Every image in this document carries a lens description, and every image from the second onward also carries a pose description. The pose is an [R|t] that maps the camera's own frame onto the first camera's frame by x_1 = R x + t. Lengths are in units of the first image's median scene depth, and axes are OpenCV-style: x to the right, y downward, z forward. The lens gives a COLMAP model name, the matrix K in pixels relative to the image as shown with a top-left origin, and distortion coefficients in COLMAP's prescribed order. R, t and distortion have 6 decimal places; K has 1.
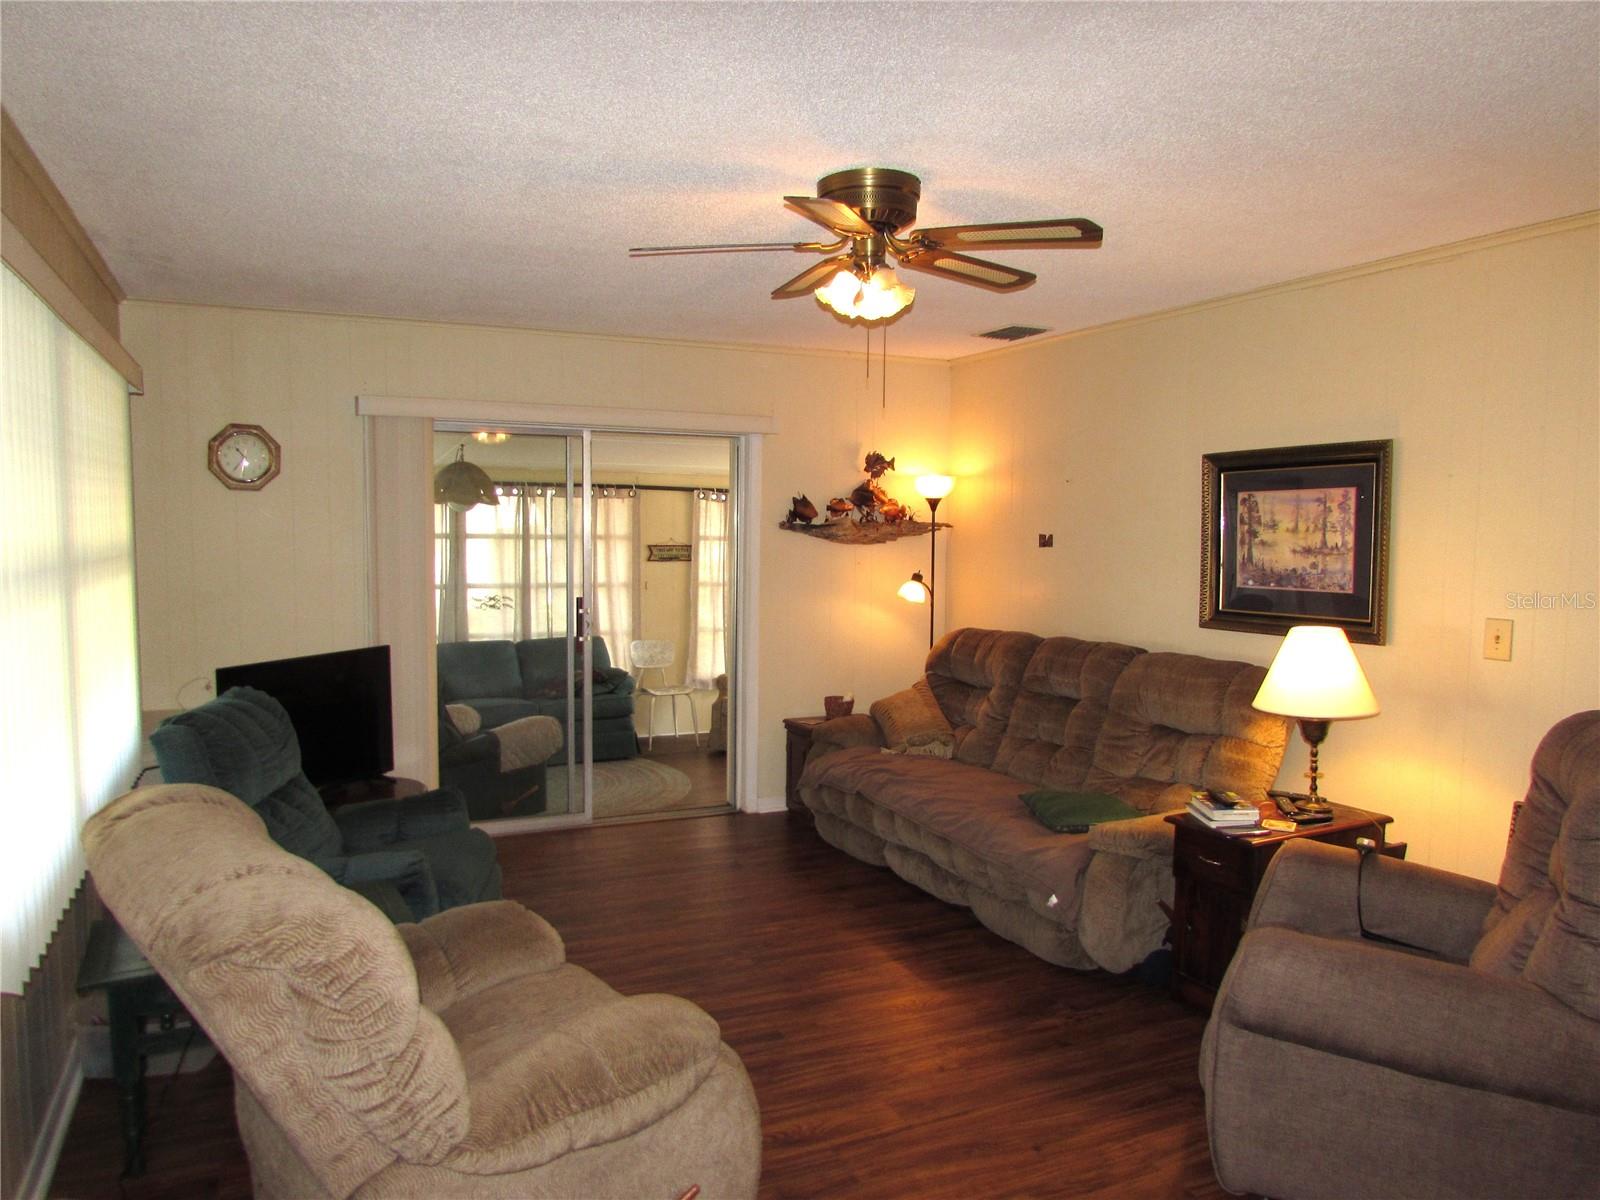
lens RADIAL K [[1139.3, 0, 802.2], [0, 1139.3, 608.0], [0, 0, 1]] dist [-0.035822, 0.023035]
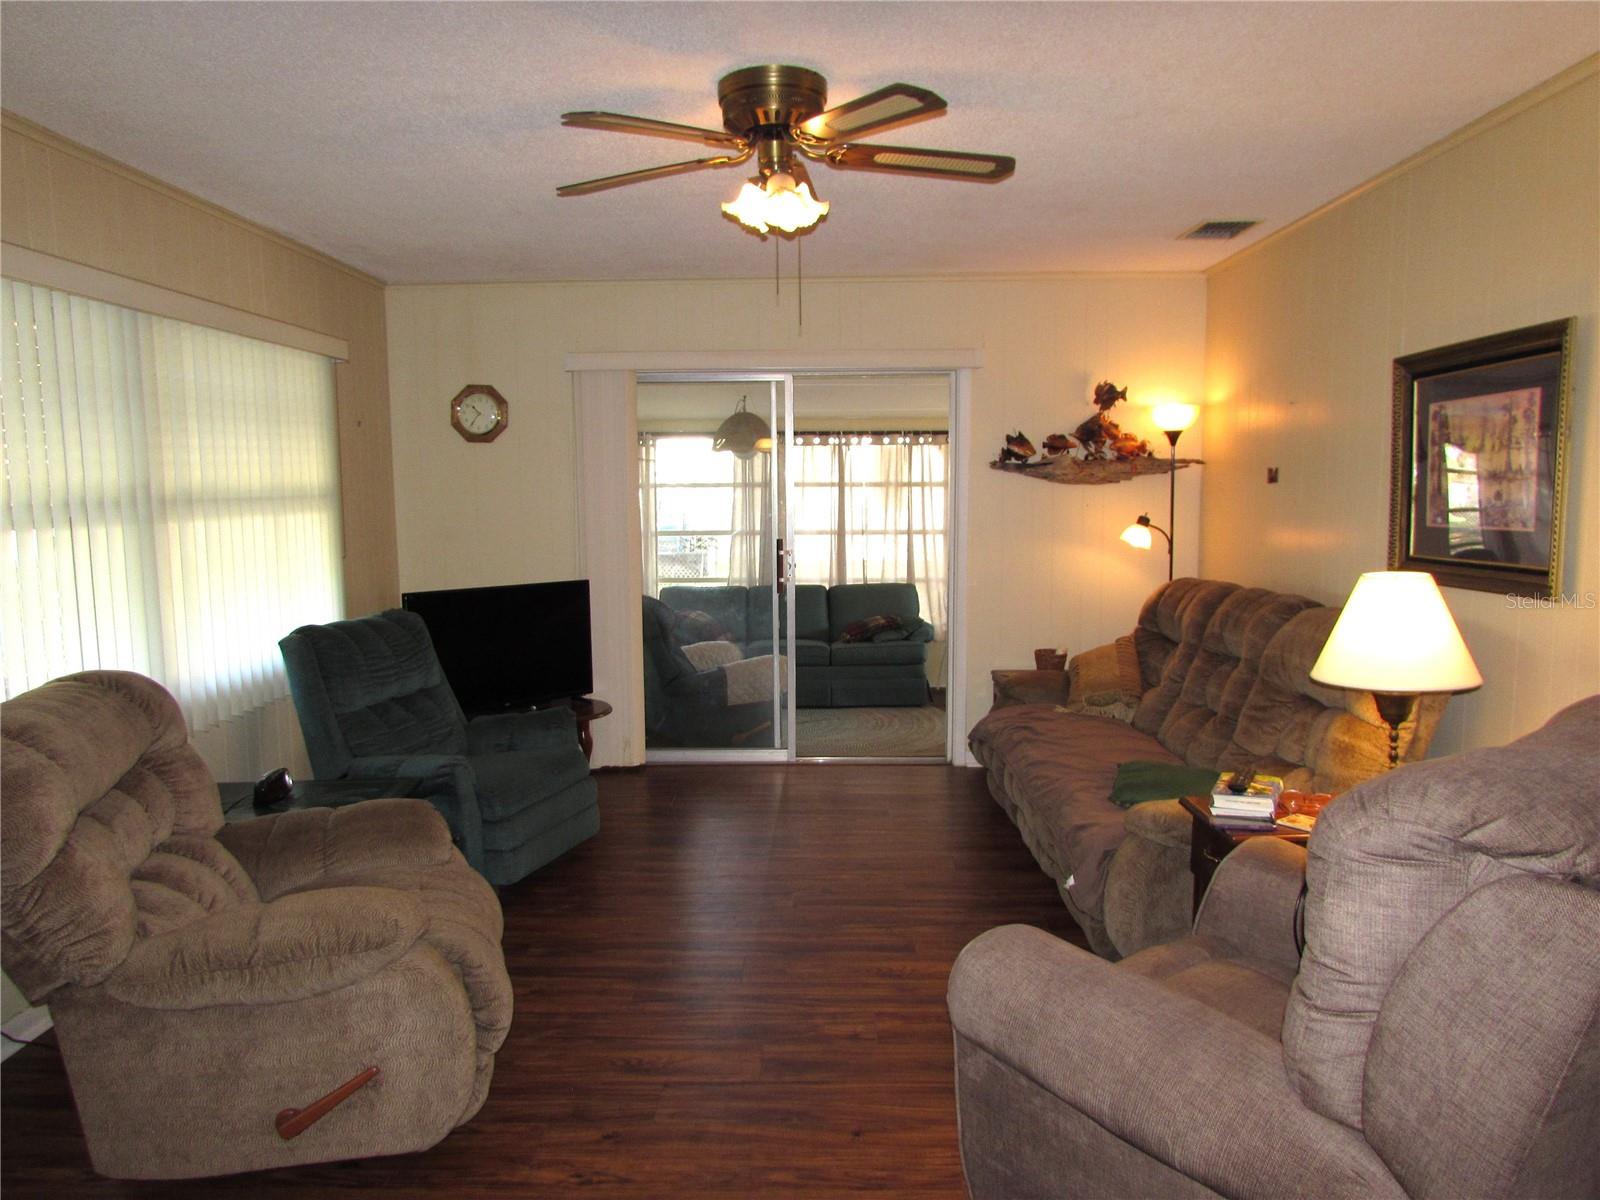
lens RADIAL K [[1139.3, 0, 802.2], [0, 1139.3, 608.0], [0, 0, 1]] dist [-0.035822, 0.023035]
pose [[0.895345, 0.032117, -0.444214, 0.277895], [-0.015606, 0.999046, 0.040777, 0.010252], [0.445100, -0.029577, 0.894992, 0.089966]]
